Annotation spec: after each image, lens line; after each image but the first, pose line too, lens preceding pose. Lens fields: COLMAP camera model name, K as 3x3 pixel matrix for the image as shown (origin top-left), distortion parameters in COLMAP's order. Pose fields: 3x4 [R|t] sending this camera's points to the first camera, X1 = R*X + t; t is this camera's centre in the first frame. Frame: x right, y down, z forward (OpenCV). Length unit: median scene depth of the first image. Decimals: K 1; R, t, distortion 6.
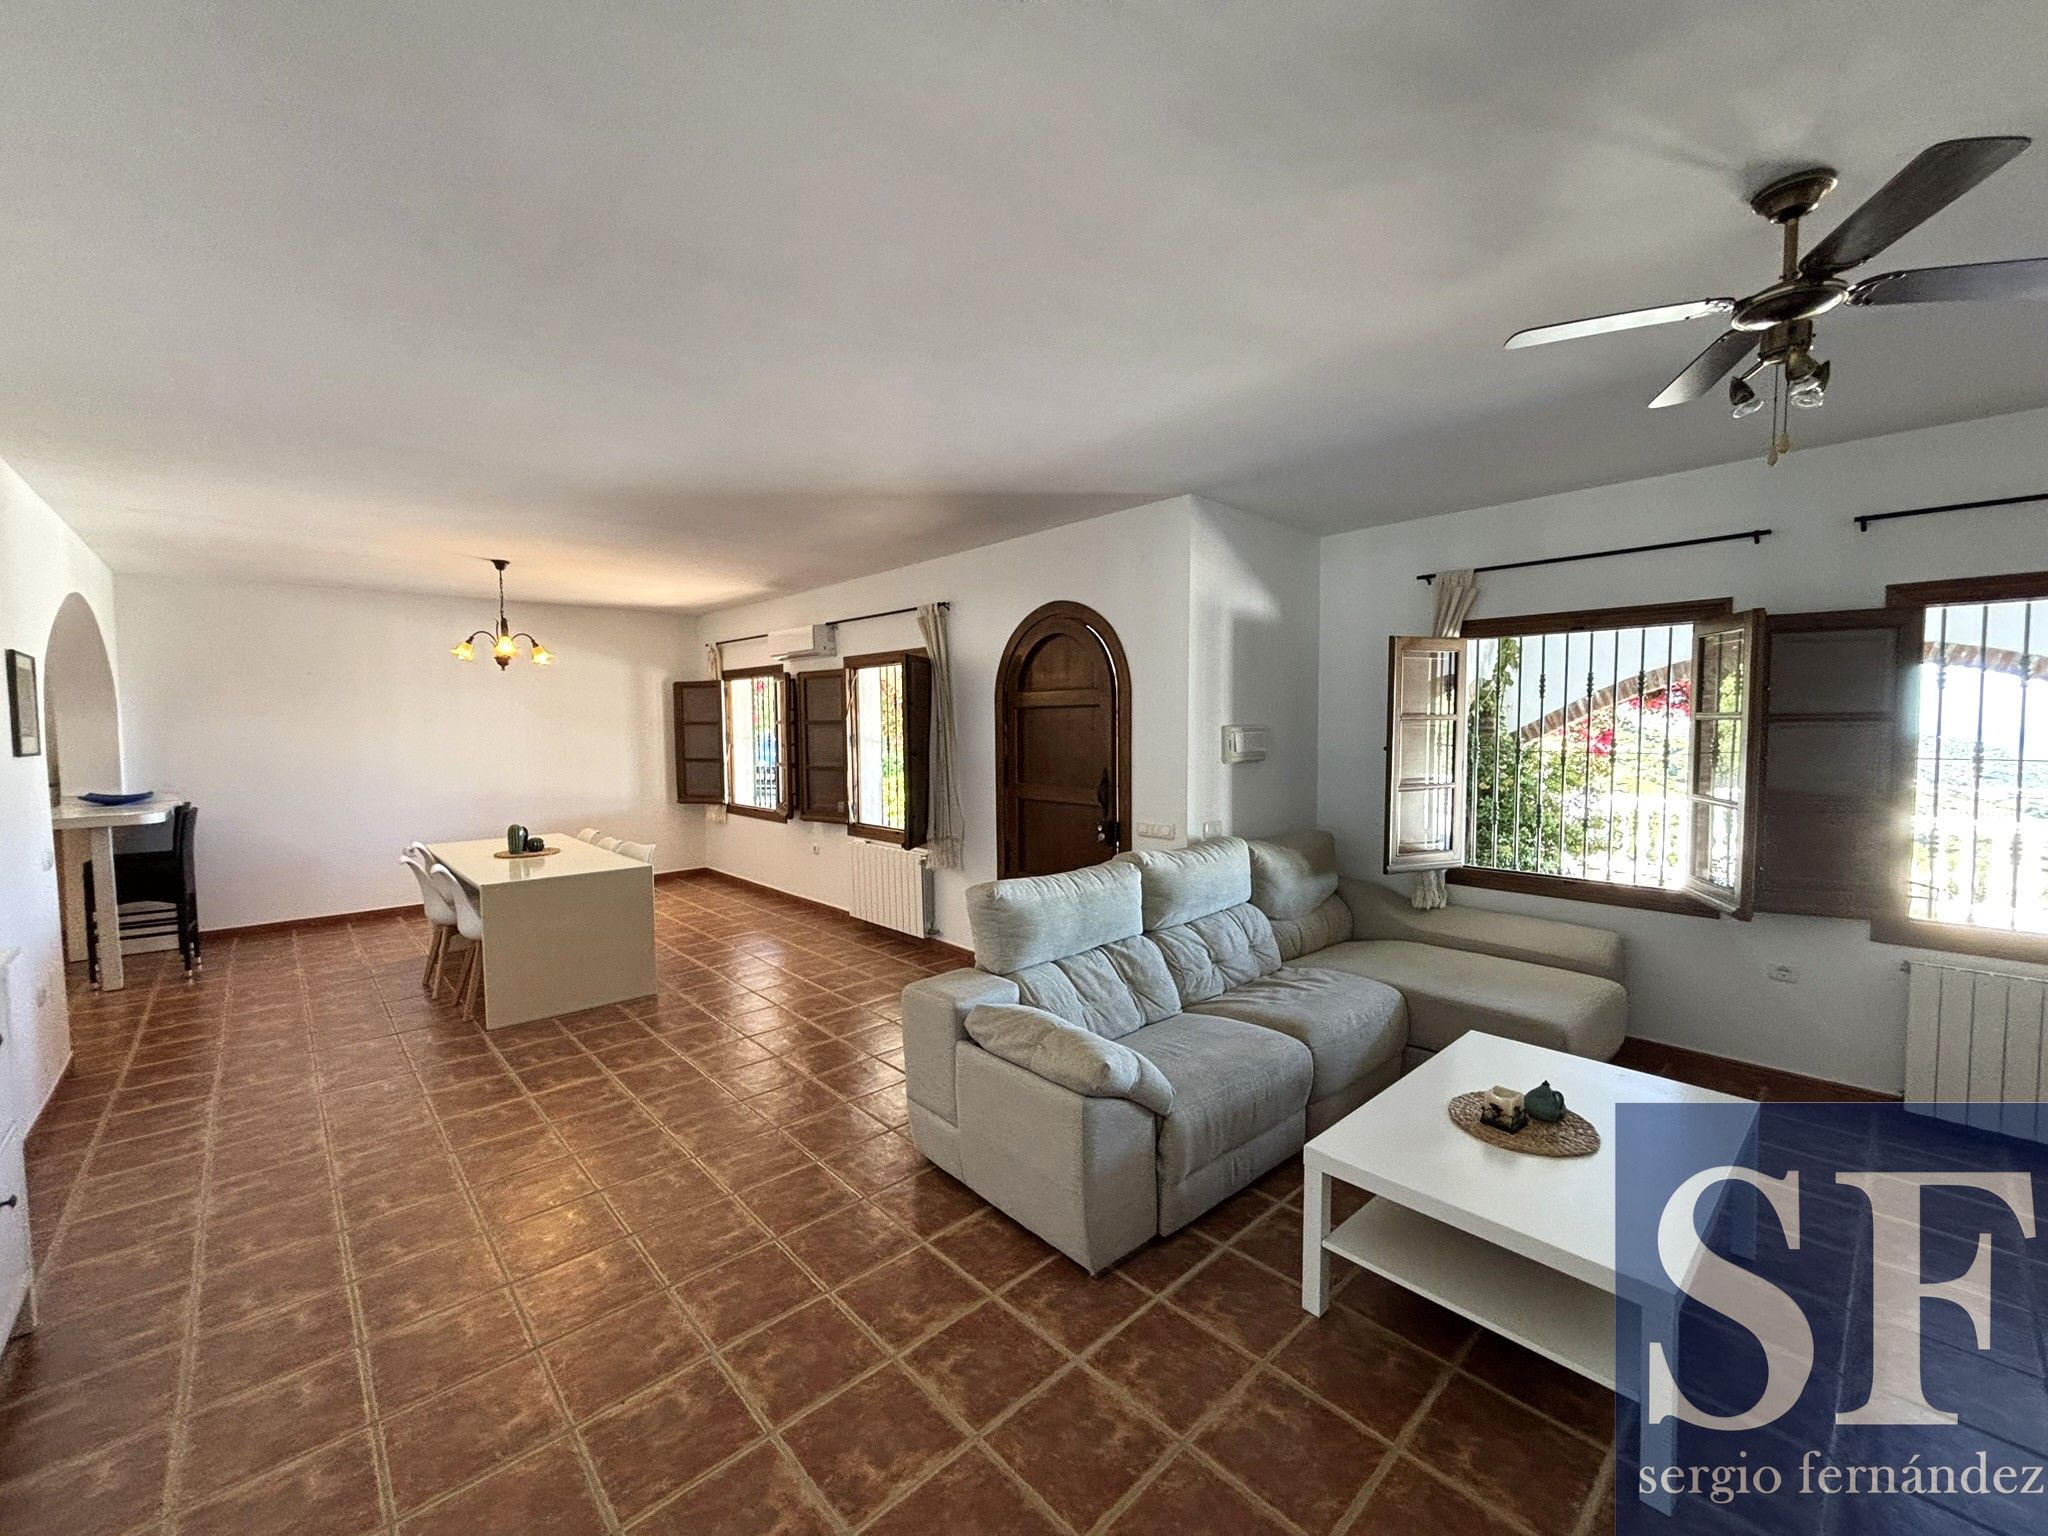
lens RADIAL K [[822.0, 0, 1024.6], [0, 822.0, 765.2], [0, 0, 1]] dist [0.001421, 0.000216]
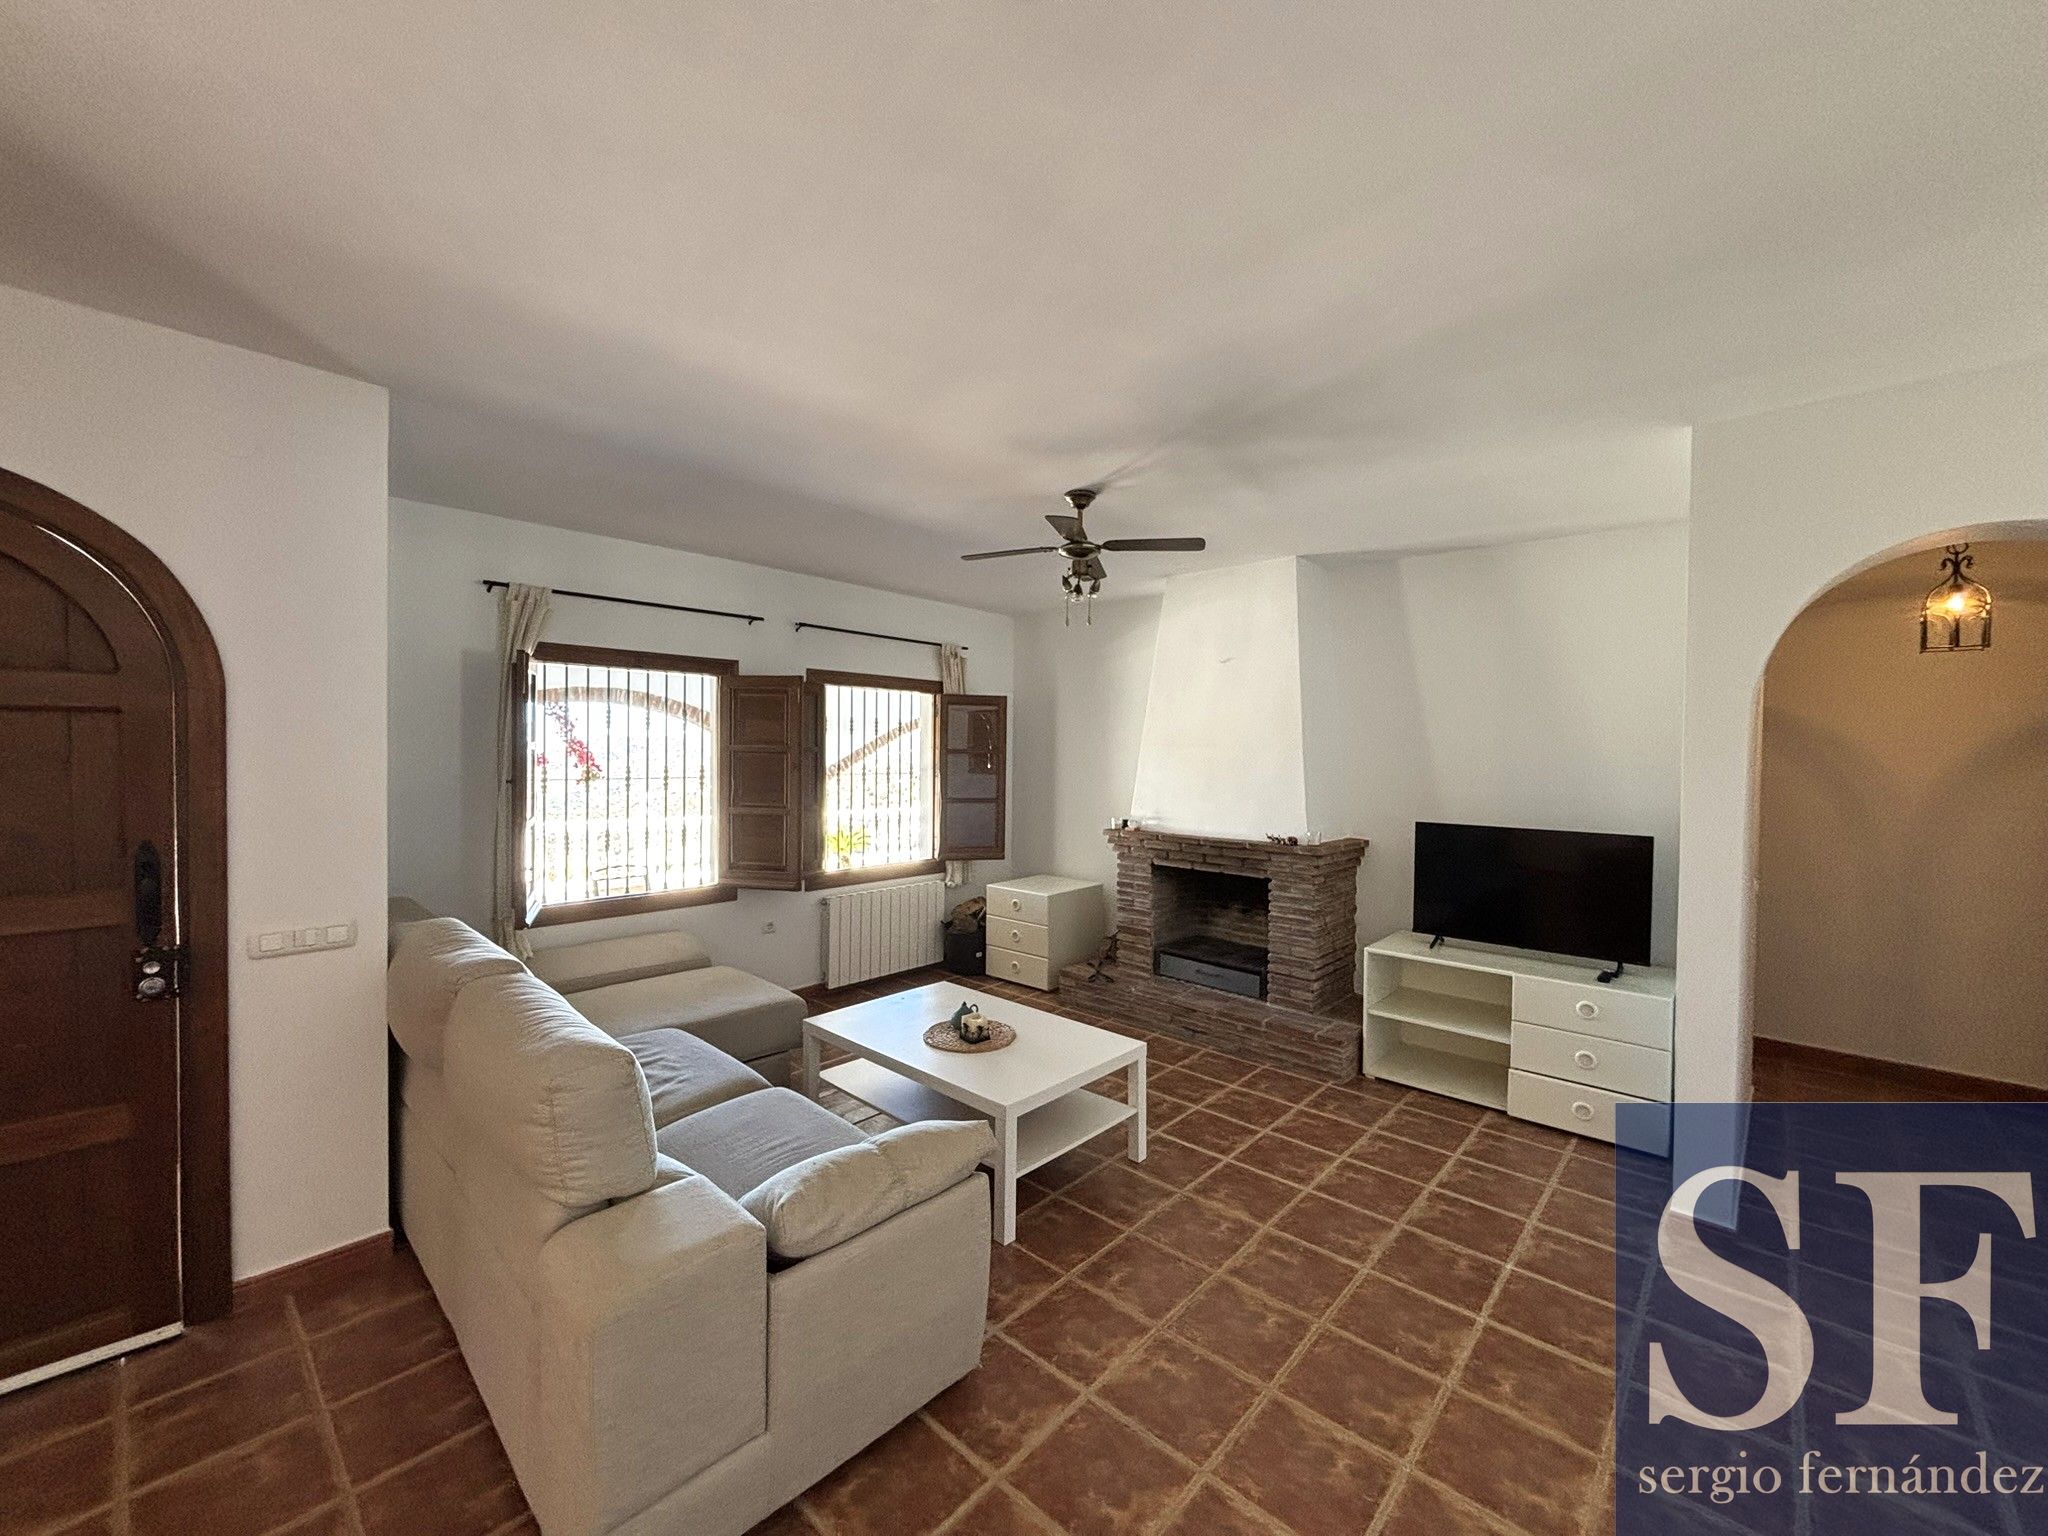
lens RADIAL K [[822.0, 0, 1023.6], [0, 822.0, 762.7], [0, 0, 1]] dist [0.001421, 0.000216]
pose [[-0.072186, -0.010674, 0.997334, -0.619968], [0.041628, 0.999039, 0.013705, -0.041555], [-0.996522, 0.042506, -0.071672, 0.751815]]
